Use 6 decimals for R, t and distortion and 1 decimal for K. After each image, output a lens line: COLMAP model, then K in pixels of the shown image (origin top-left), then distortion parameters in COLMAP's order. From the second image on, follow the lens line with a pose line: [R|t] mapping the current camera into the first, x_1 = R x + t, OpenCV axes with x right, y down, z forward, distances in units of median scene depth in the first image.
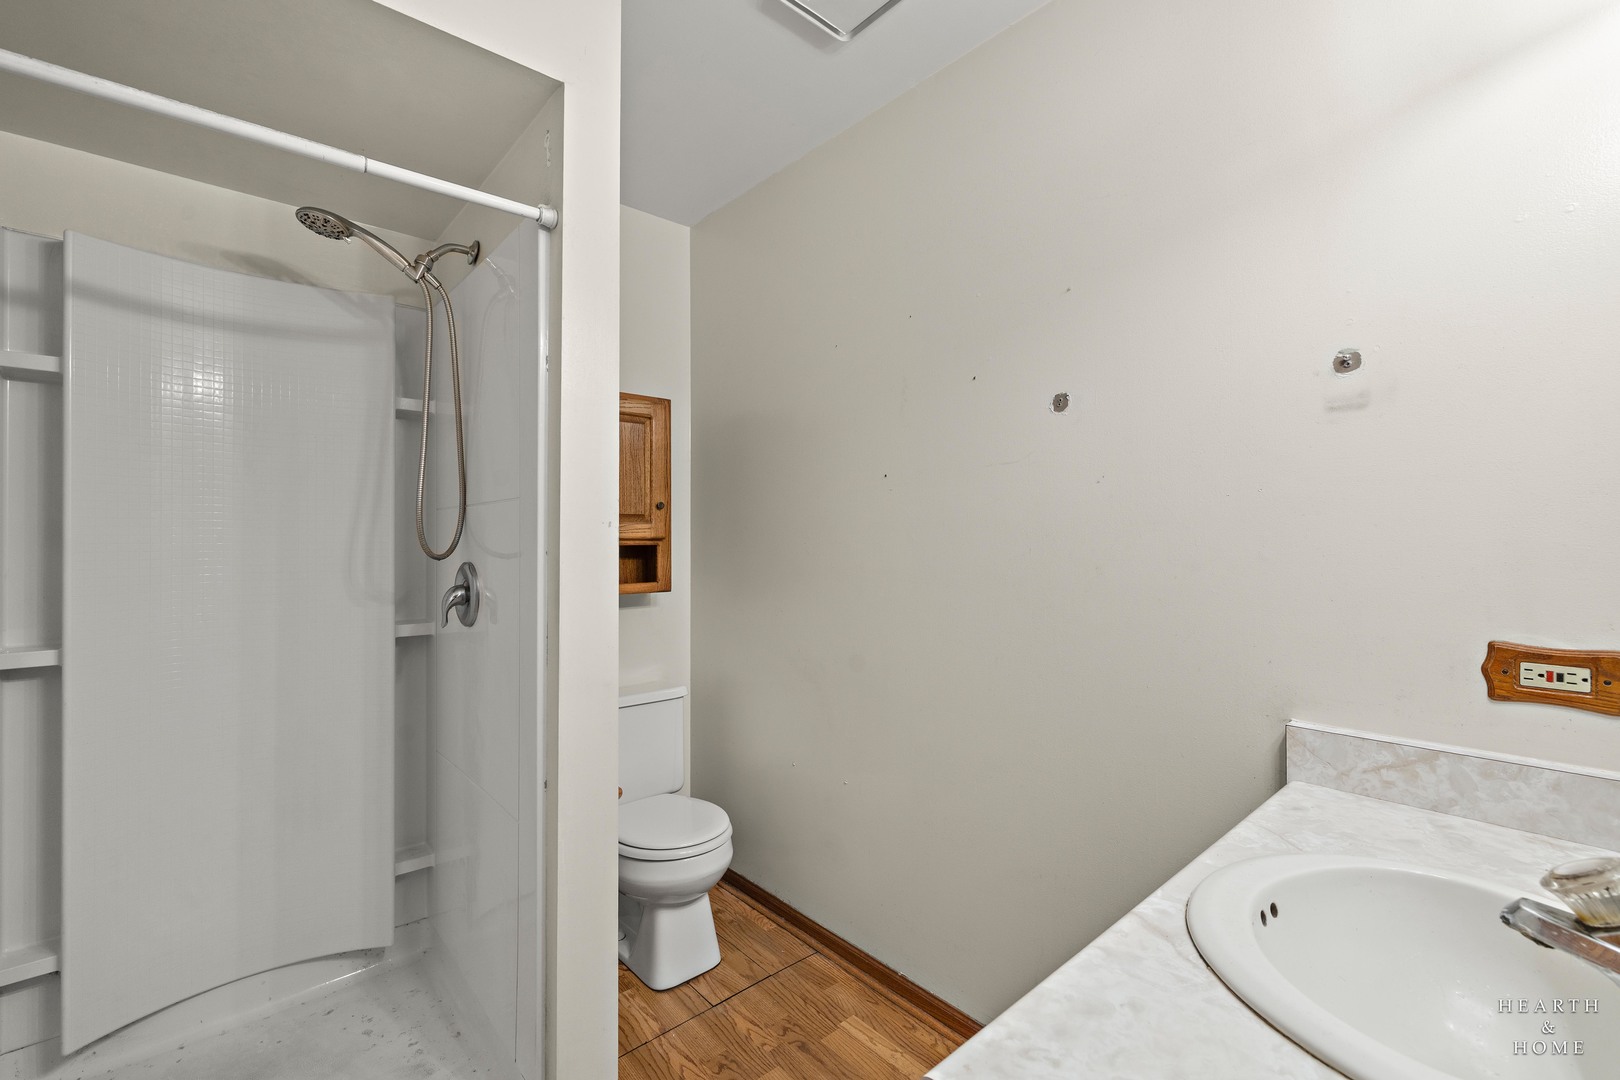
lens RADIAL K [[683.3, 0, 811.0], [0, 683.3, 539.1], [0, 0, 1]] dist [0.000547, 0.000669]
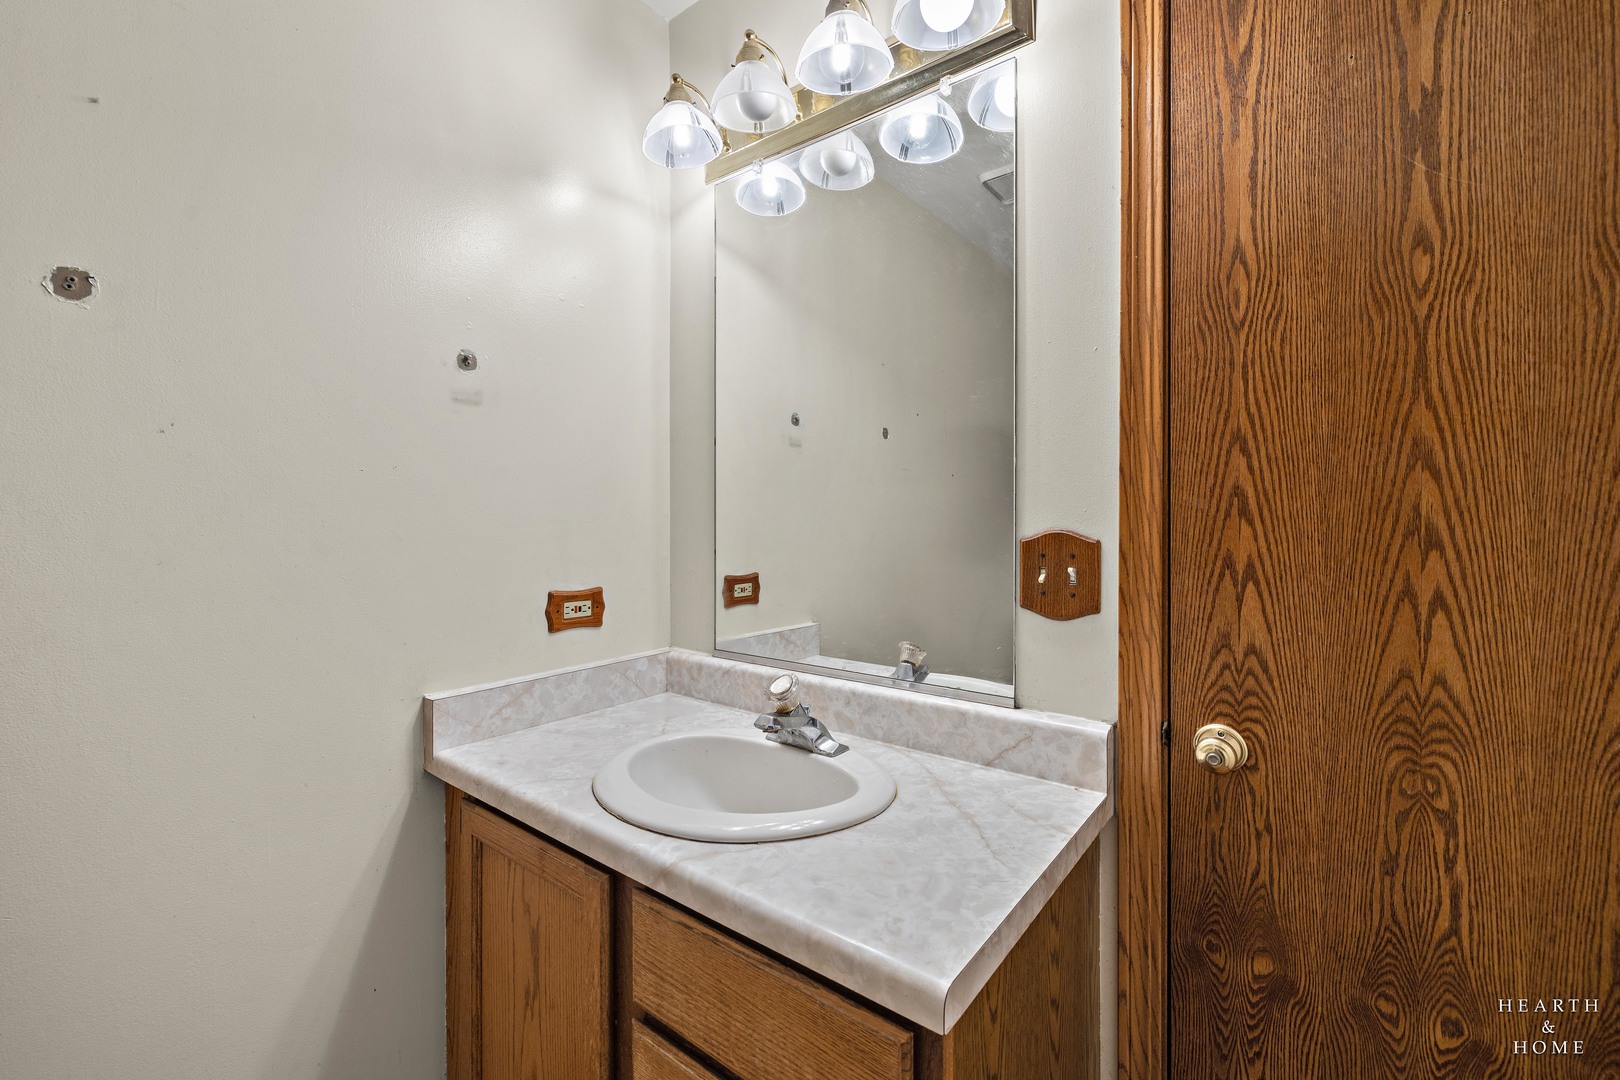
lens RADIAL K [[683.3, 0, 794.8], [0, 683.3, 516.0], [0, 0, 1]] dist [0.000547, 0.000669]
pose [[-0.168196, 0.004958, 0.985741, -0.466617], [0.000556, 0.999988, -0.004935, 0.001927], [-0.985753, -0.000282, -0.168196, 0.735720]]
